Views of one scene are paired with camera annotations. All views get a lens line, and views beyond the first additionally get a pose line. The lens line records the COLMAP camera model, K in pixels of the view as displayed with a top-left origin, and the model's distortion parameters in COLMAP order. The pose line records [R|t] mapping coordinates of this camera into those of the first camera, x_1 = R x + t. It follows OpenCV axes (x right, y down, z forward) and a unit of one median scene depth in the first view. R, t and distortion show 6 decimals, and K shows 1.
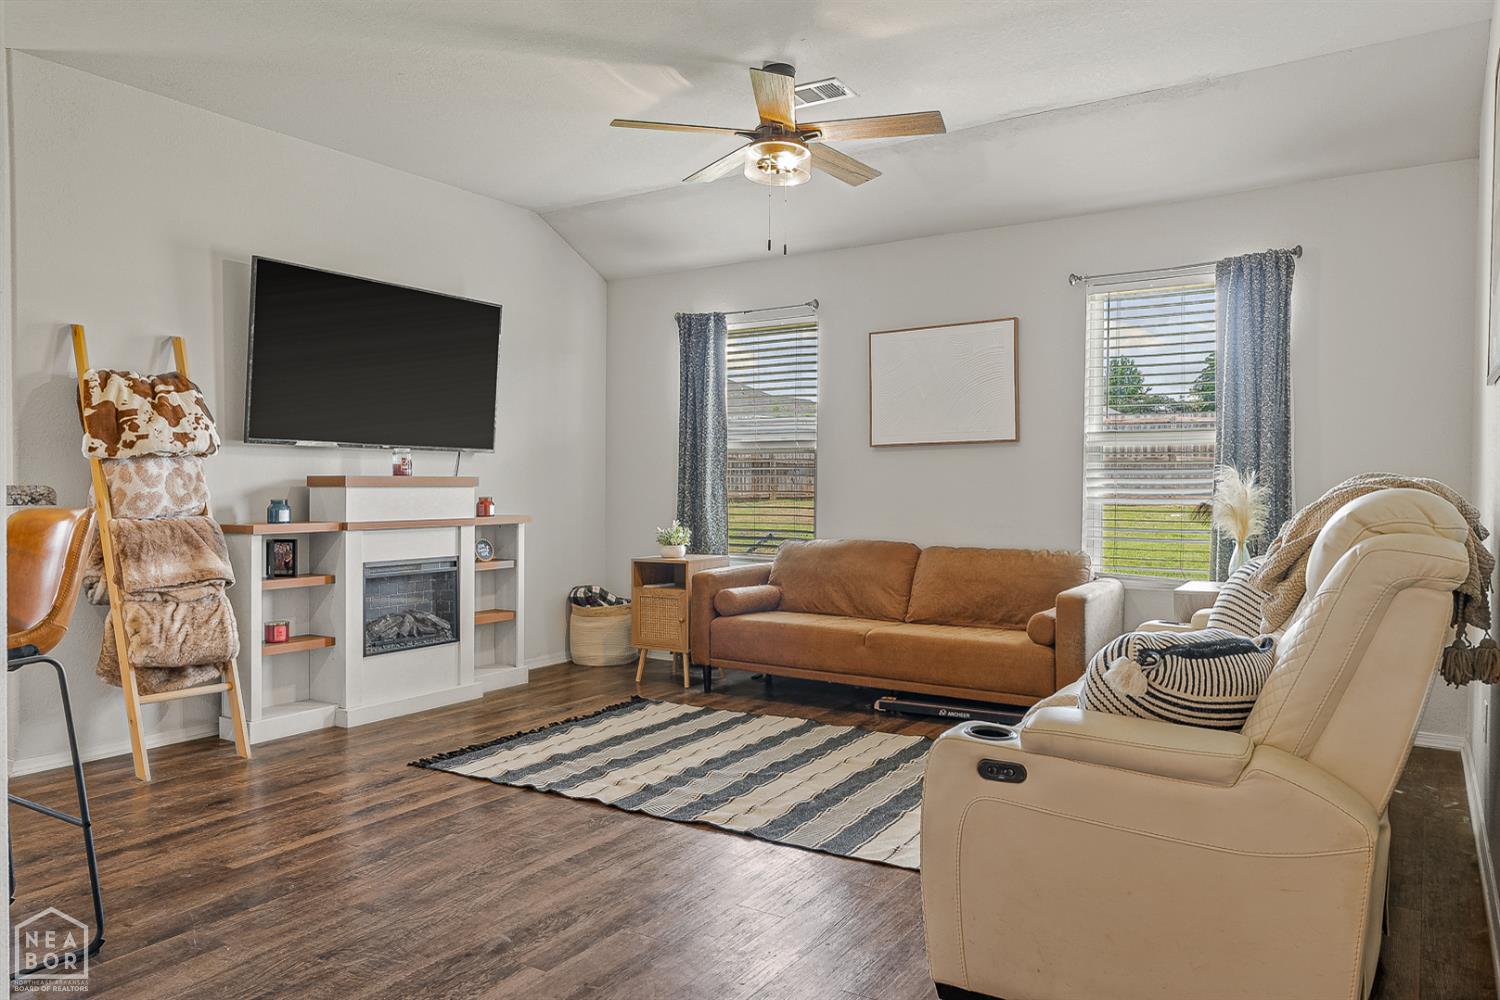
lens RADIAL K [[1024.3, 0, 734.2], [0, 1024.3, 495.0], [0, 0, 1]] dist [-0.006039, -0.000618]
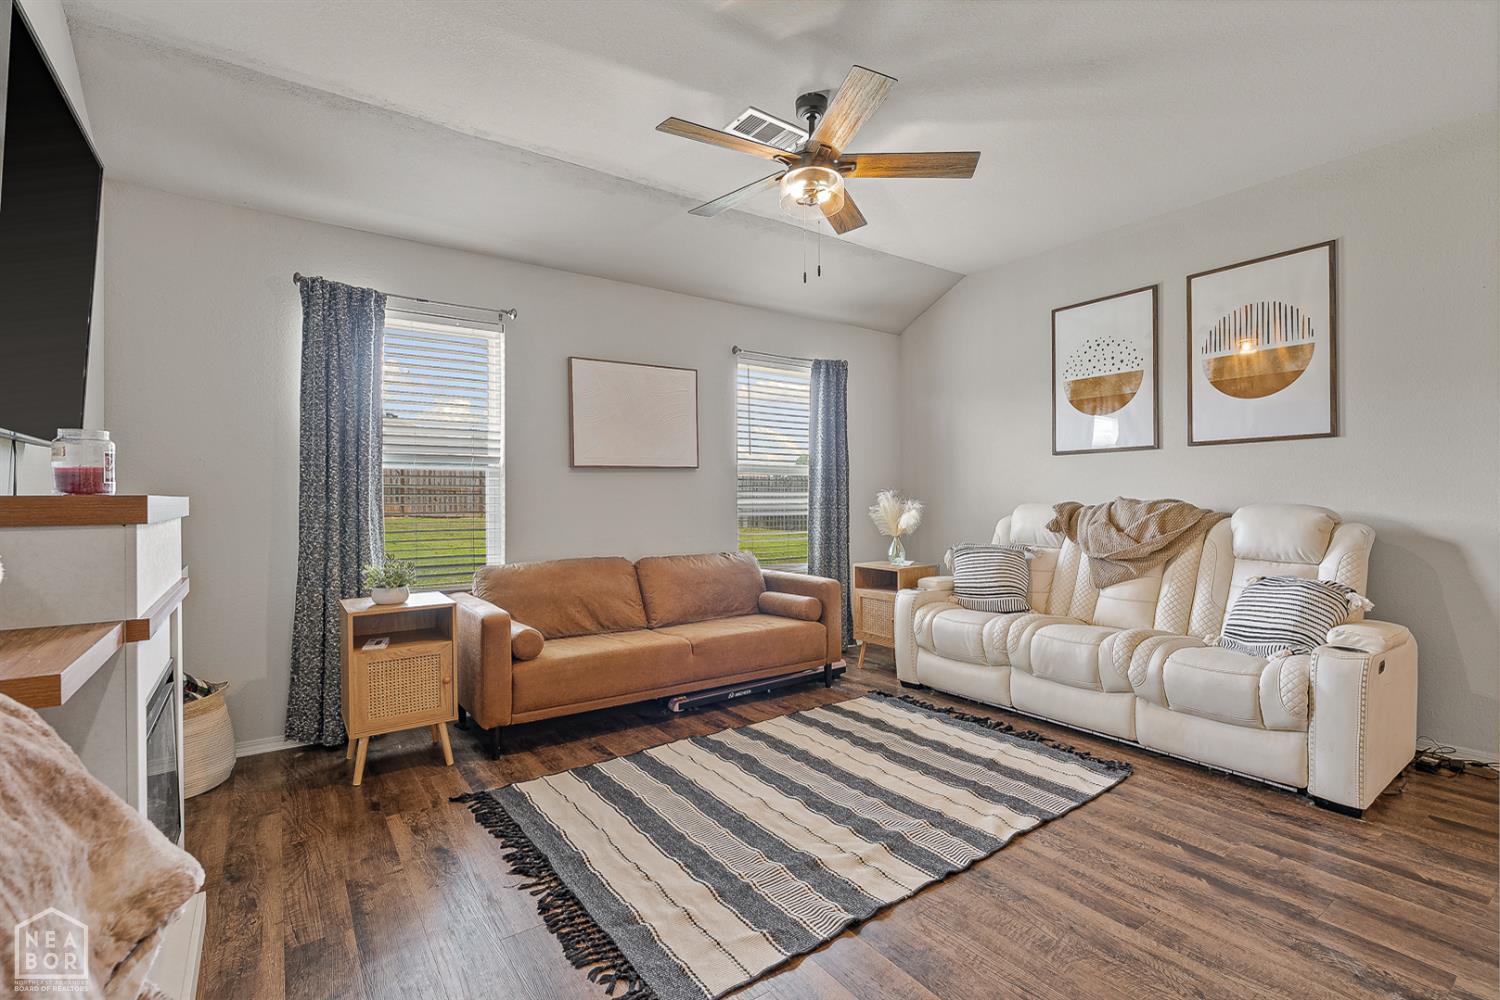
lens RADIAL K [[689.8, 0, 764.9], [0, 689.8, 494.8], [0, 0, 1]] dist [-0.003479, -0.000237]
pose [[0.355363, 0.001860, 0.934727, -0.477828], [0.013222, 0.999888, -0.007017, -0.012515], [-0.934635, 0.014852, 0.355298, 0.613611]]
